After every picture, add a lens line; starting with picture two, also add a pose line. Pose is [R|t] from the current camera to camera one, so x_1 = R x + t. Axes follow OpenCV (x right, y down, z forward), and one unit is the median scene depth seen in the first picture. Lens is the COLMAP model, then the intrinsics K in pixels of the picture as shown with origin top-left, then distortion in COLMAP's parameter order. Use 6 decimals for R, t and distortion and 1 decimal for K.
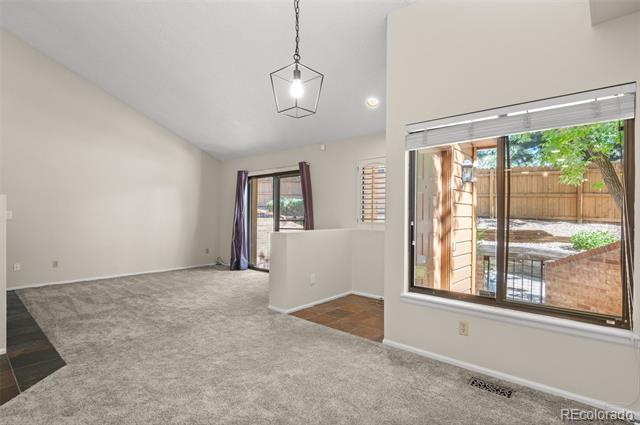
lens RADIAL K [[329.5, 0, 322.4], [0, 329.5, 213.2], [0, 0, 1]] dist [-0.000477, 0.000028]
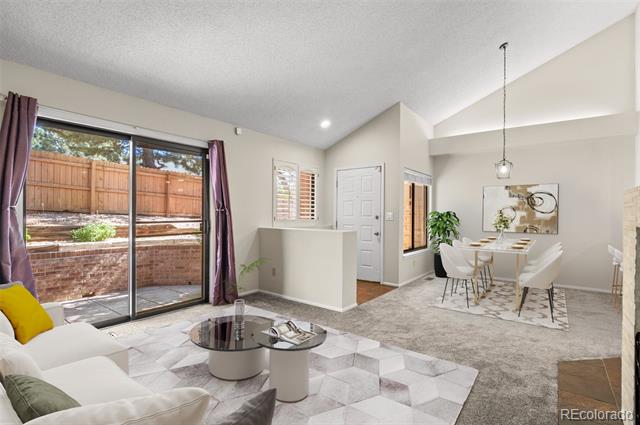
lens RADIAL K [[311.4, 0, 319.9], [0, 311.4, 215.5], [0, 0, 1]] dist [0.001121, 0.000046]
pose [[-0.083138, -0.012265, 0.996463, -0.464888], [-0.019051, 0.999761, 0.010716, -0.001780], [-0.996356, -0.018093, -0.083352, 0.505792]]
